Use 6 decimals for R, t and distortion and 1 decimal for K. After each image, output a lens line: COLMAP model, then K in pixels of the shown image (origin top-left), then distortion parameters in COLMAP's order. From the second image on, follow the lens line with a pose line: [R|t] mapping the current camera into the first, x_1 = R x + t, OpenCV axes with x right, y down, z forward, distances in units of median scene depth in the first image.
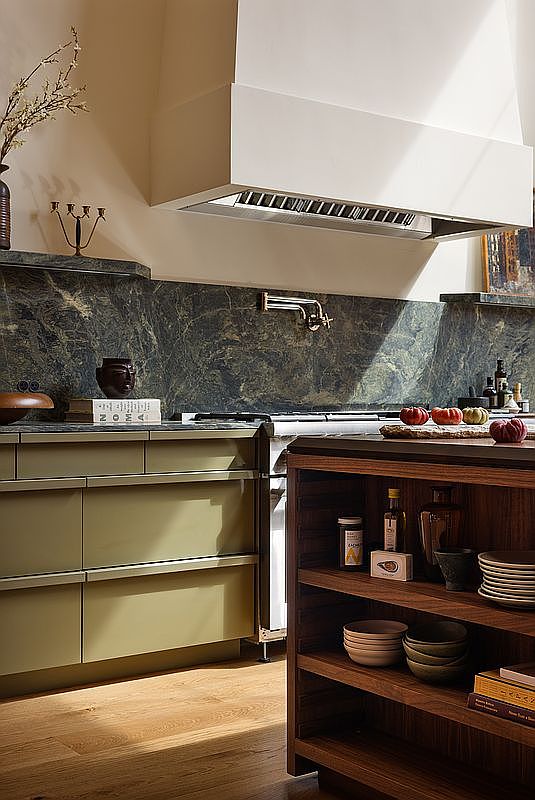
lens RADIAL K [[1054.3, 0, 267.5], [0, 1054.3, 400.0], [0, 0, 1]] dist [0.008364, -0.005907]
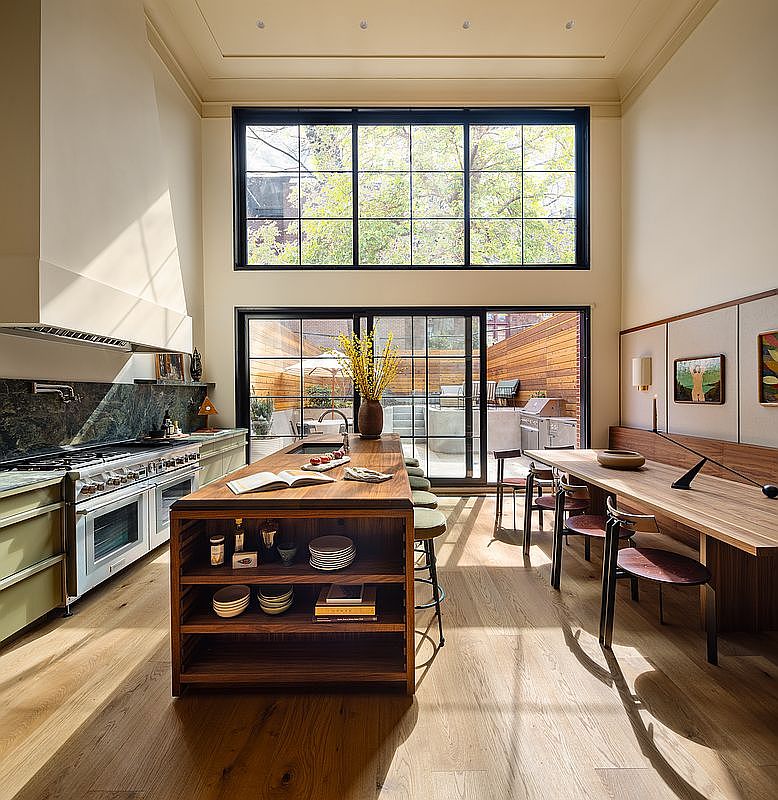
lens RADIAL K [[374.1, 0, 392.7], [0, 374.1, 392.0], [0, 0, 1]] dist [0.000786, -0.000335]
pose [[0.586390, -0.004780, 0.810014, -0.150733], [0.013939, 0.999894, -0.004191, -0.078138], [-0.809909, 0.013748, 0.586395, 0.204037]]
